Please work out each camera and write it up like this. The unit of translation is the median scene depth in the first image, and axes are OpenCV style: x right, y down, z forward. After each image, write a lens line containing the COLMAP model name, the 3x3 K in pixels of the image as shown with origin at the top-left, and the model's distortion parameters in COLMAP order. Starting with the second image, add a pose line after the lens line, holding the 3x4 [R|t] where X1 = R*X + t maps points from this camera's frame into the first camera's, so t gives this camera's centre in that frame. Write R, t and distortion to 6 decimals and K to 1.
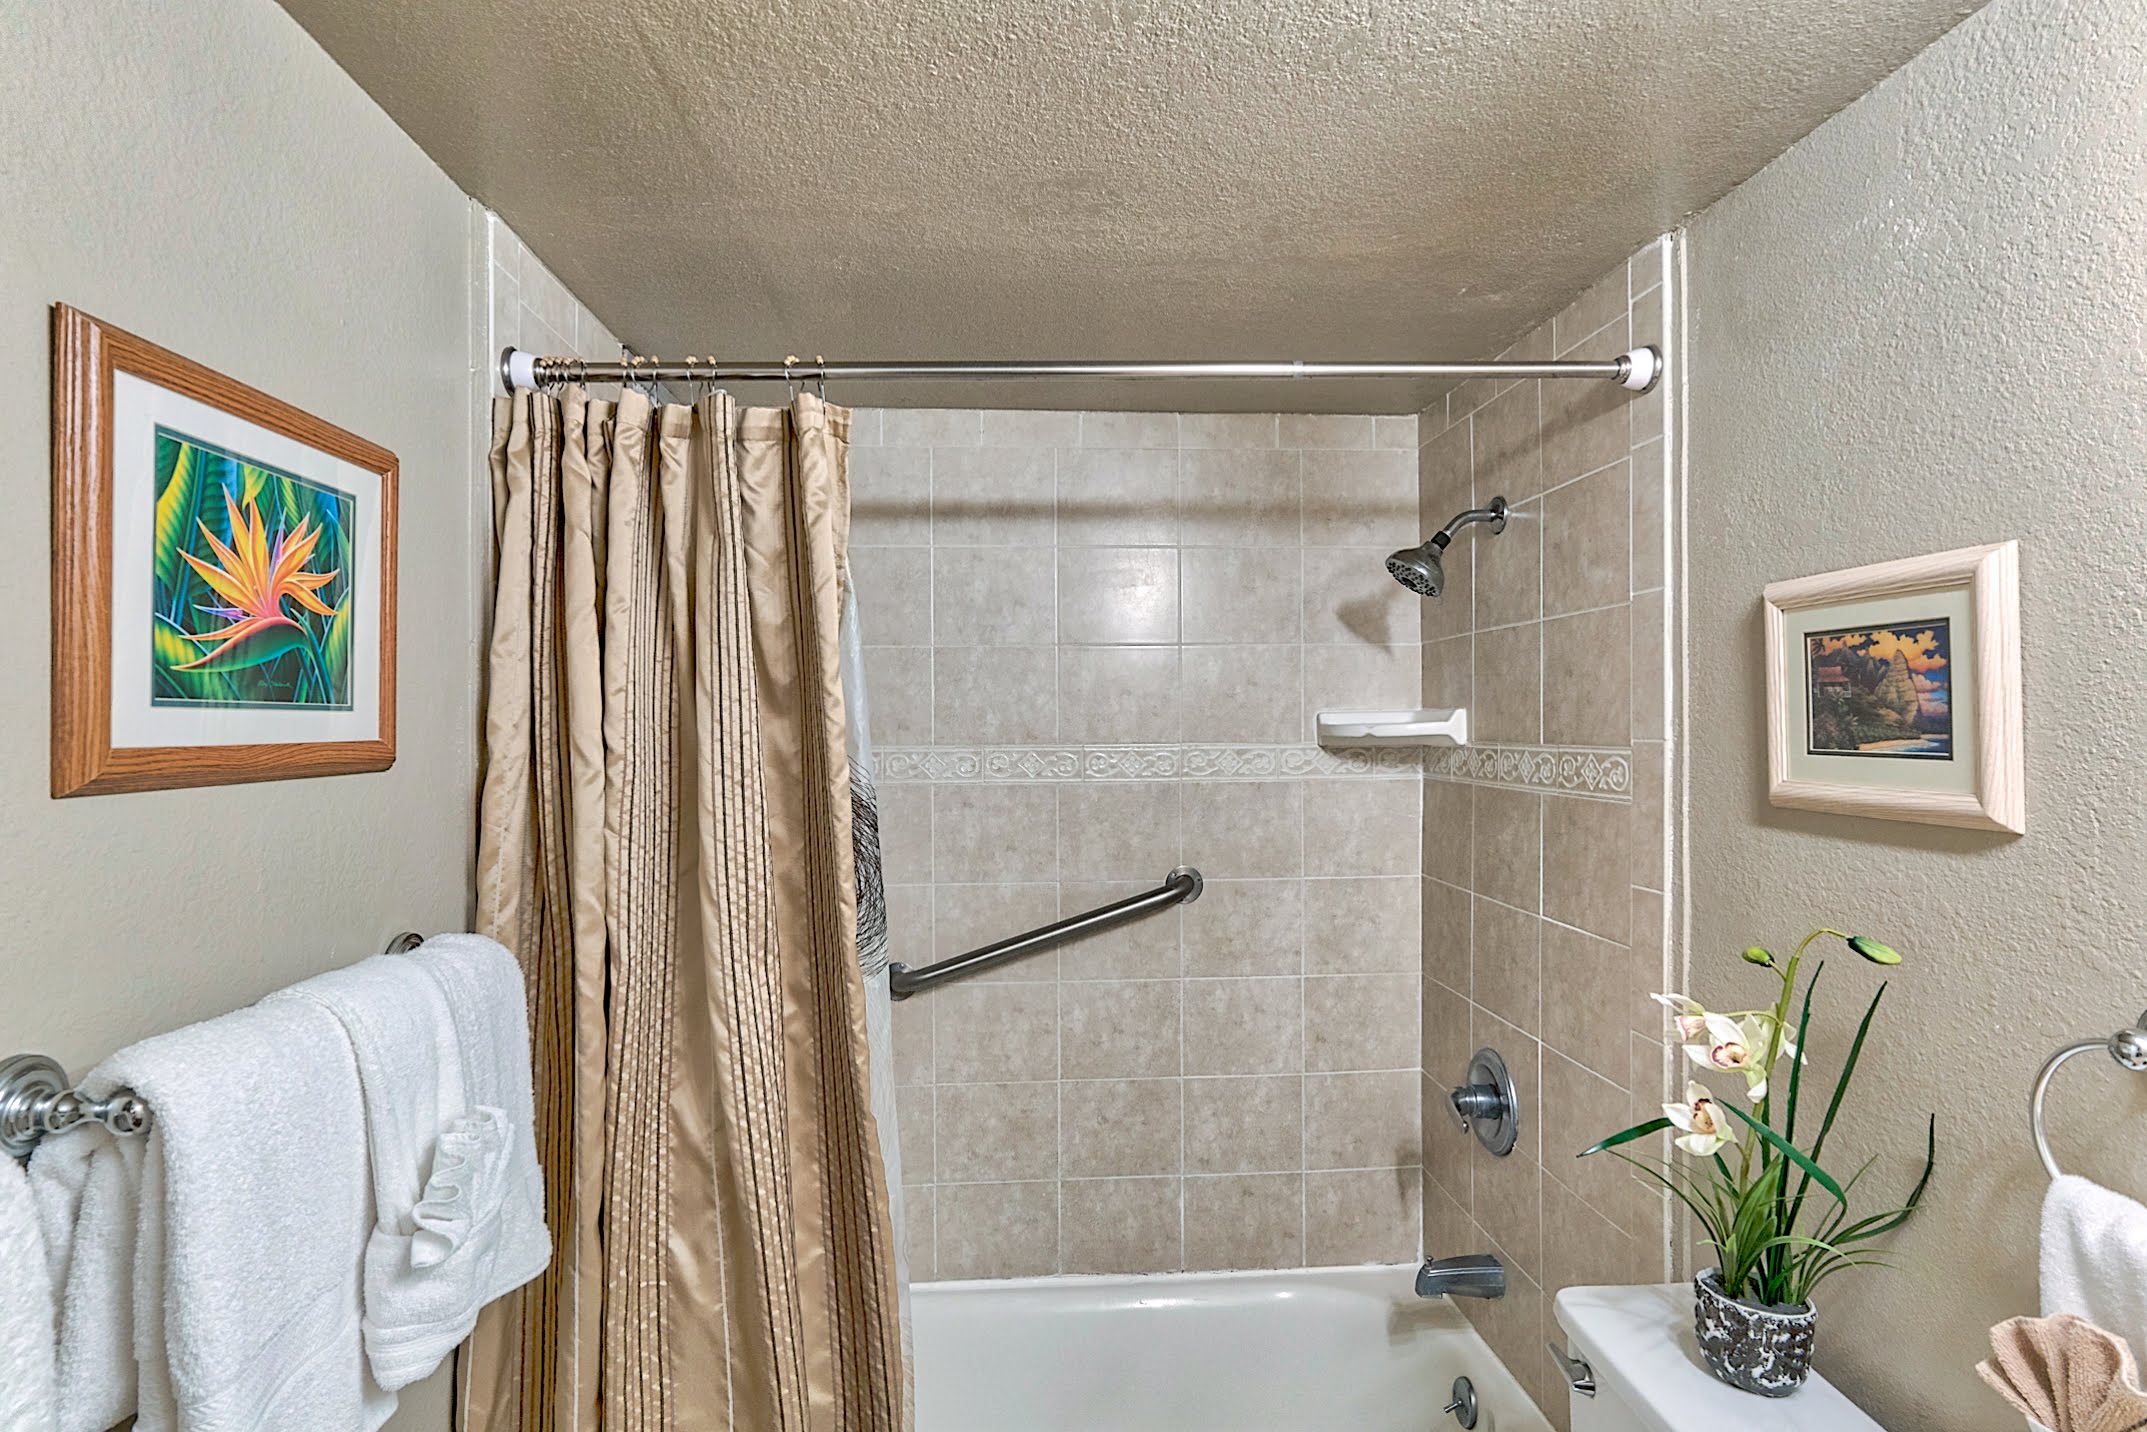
lens RADIAL K [[1081.9, 0, 1065.9], [0, 1081.9, 726.5], [0, 0, 1]] dist [-0.004667, 0.008391]
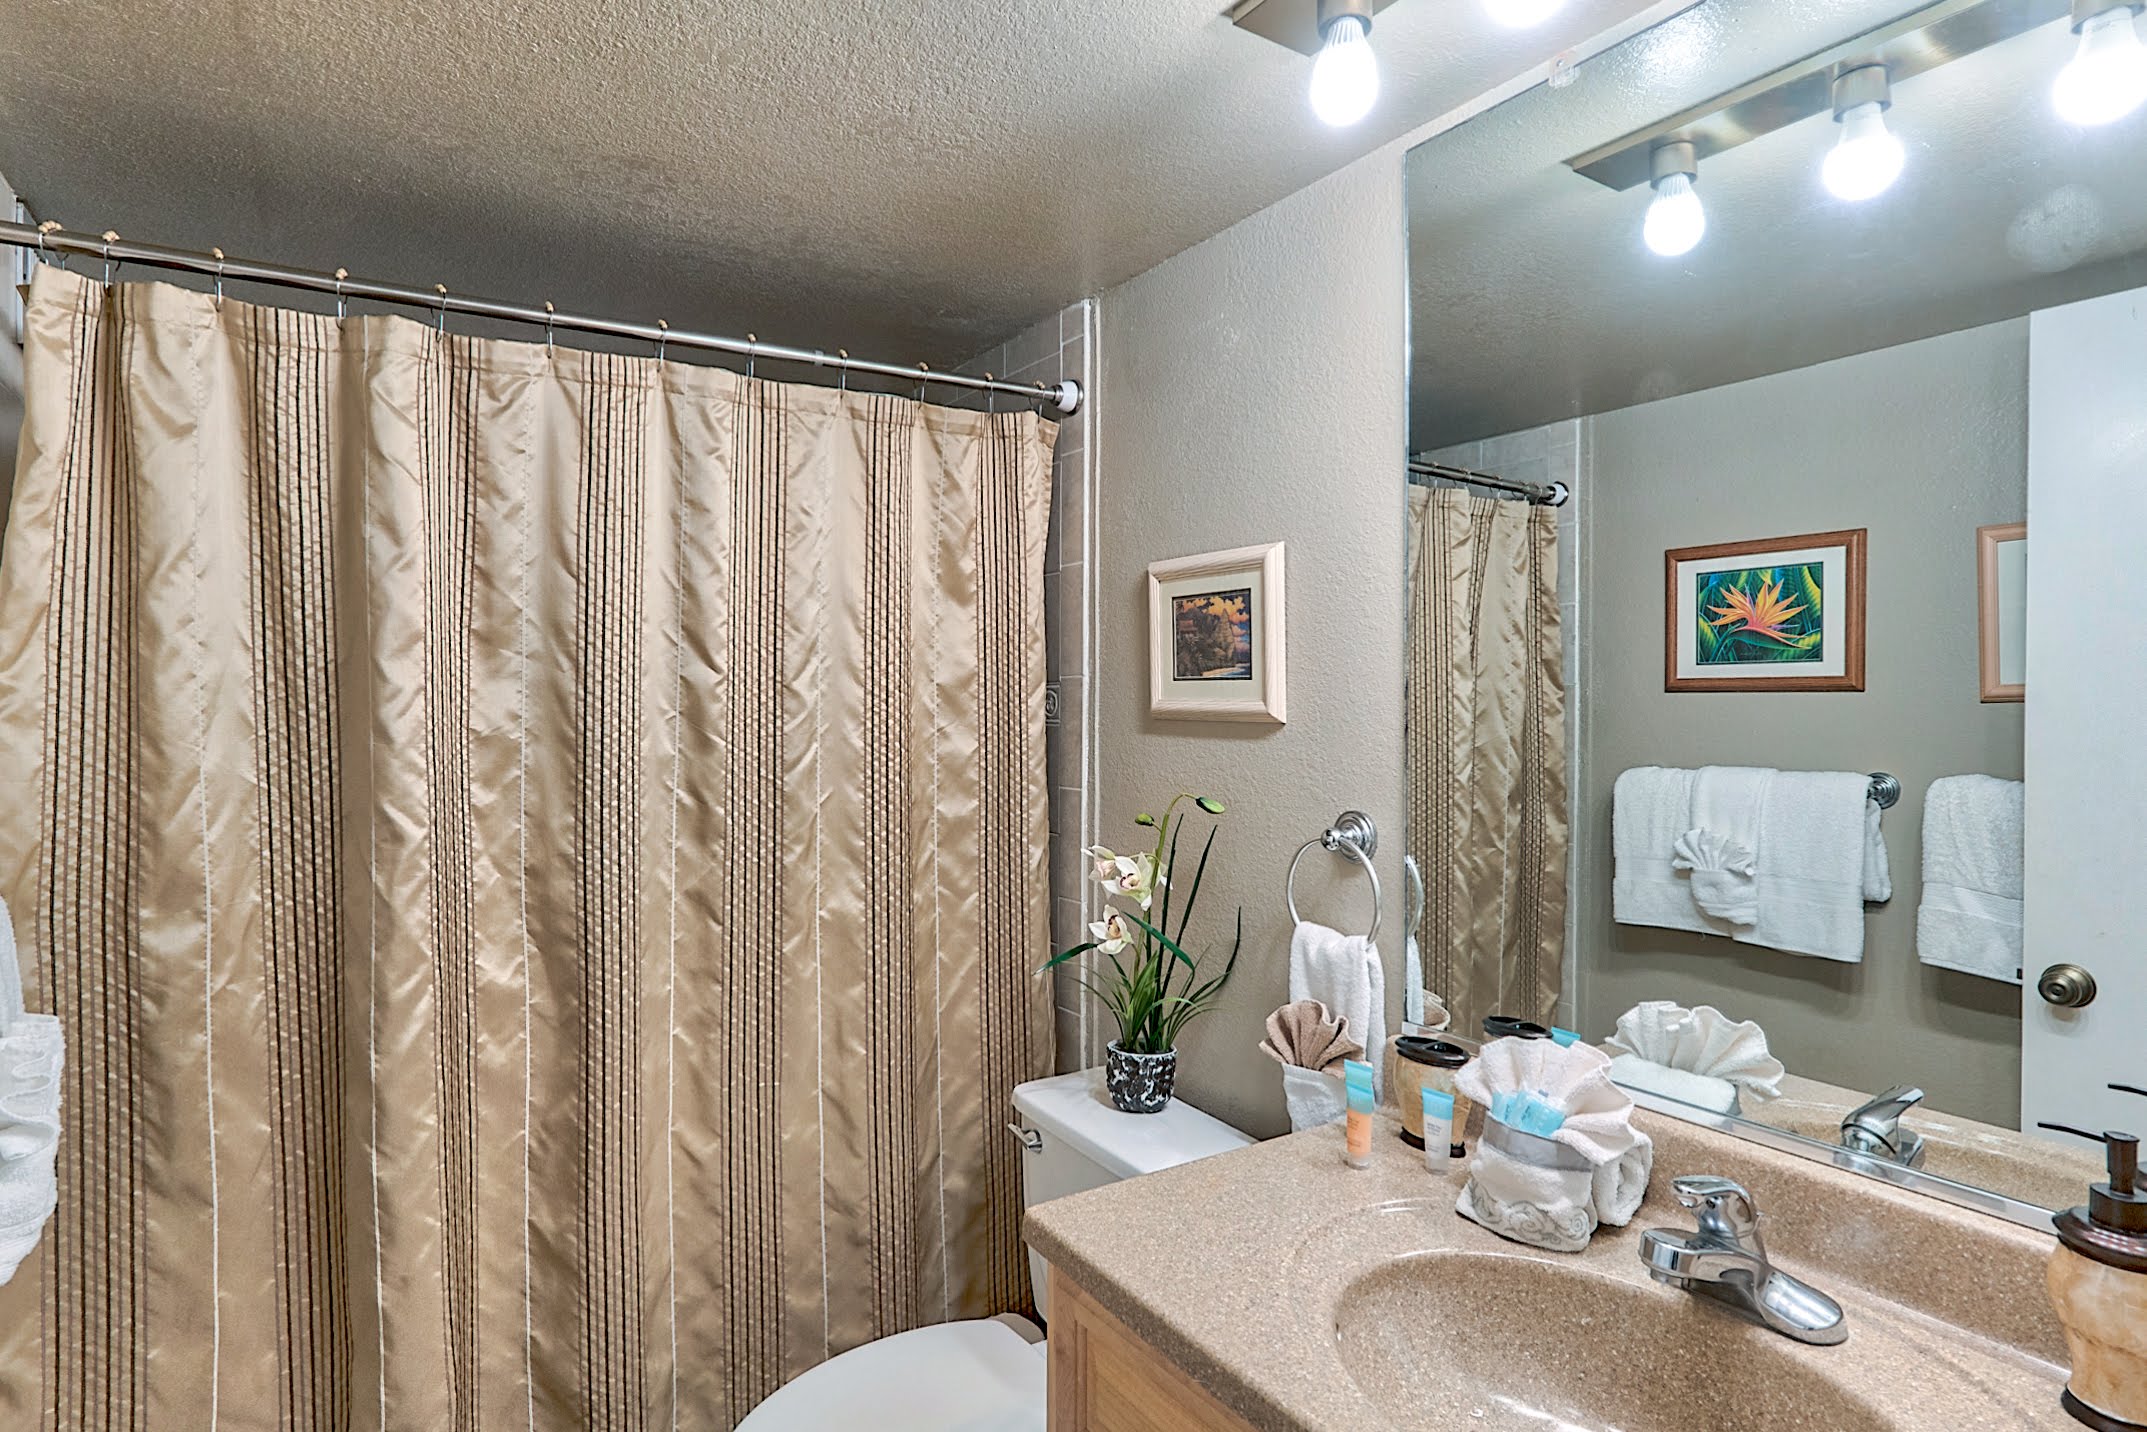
lens RADIAL K [[1128.8, 0, 1026.4], [0, 1128.8, 706.9], [0, 0, 1]] dist [0.002263, 0.000899]
pose [[0.882170, 0.004986, 0.470905, -0.227032], [-0.006278, 0.999980, 0.001174, 0.067495], [-0.470889, -0.003992, 0.882183, -0.274594]]
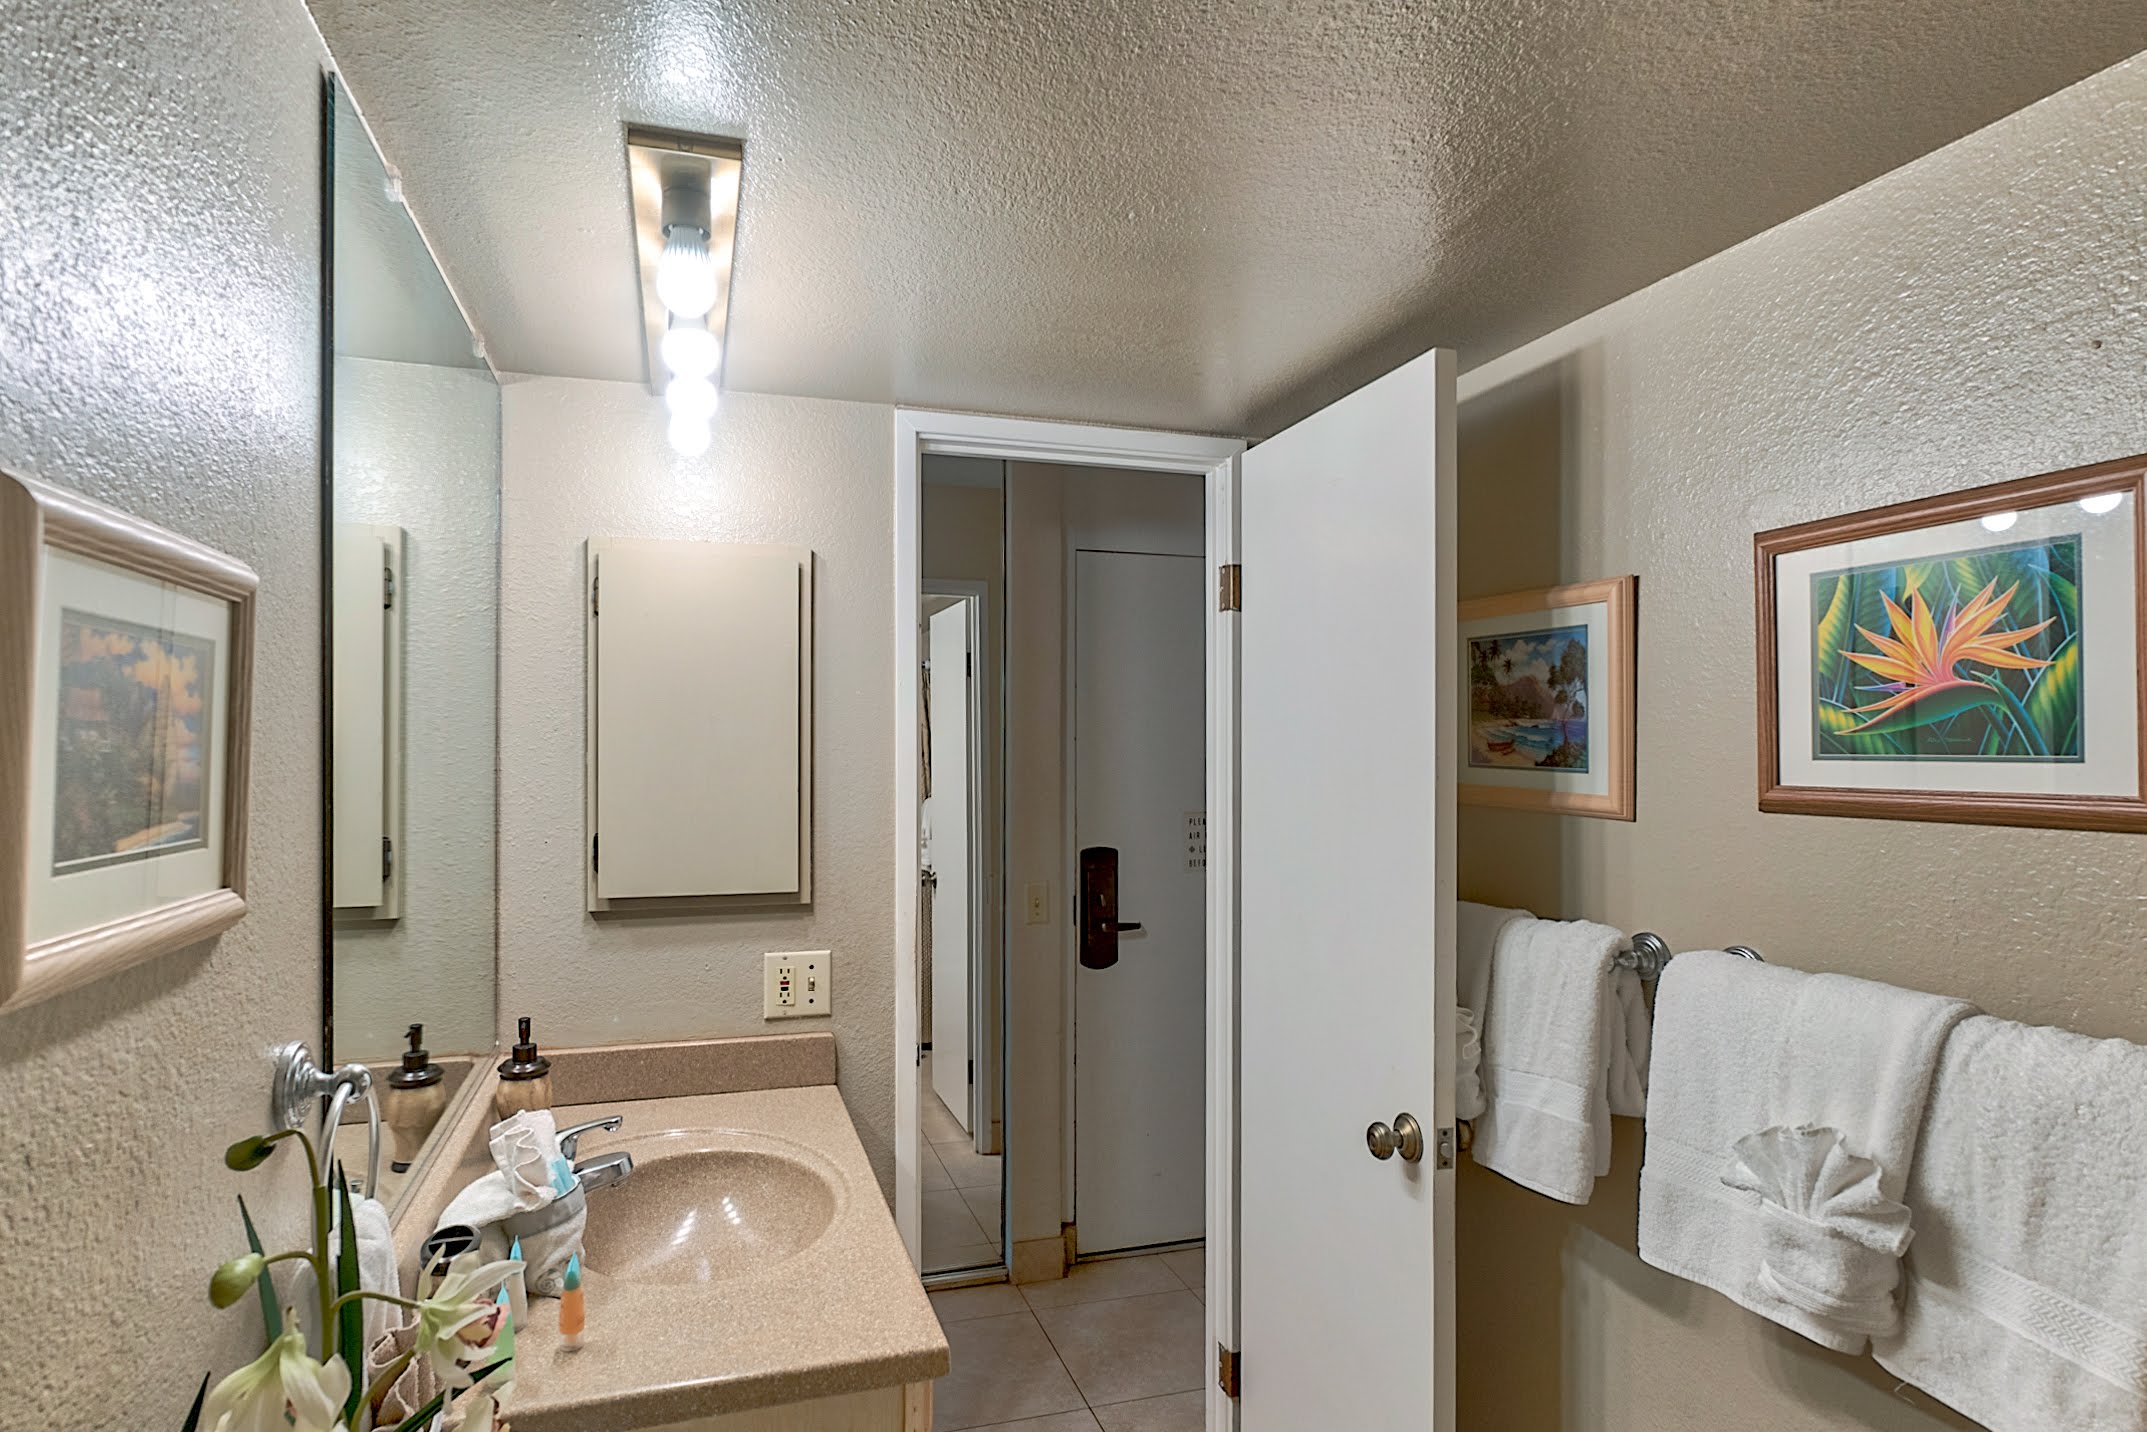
lens RADIAL K [[1147.6, 0, 1074.8], [0, 1147.6, 751.3], [0, 0, 1]] dist [0.001498, 0.000809]
pose [[-0.965292, 0.002514, -0.261160, 0.449744], [0.000580, 0.999972, 0.007479, -0.033132], [0.261172, 0.007068, -0.965266, 1.765808]]
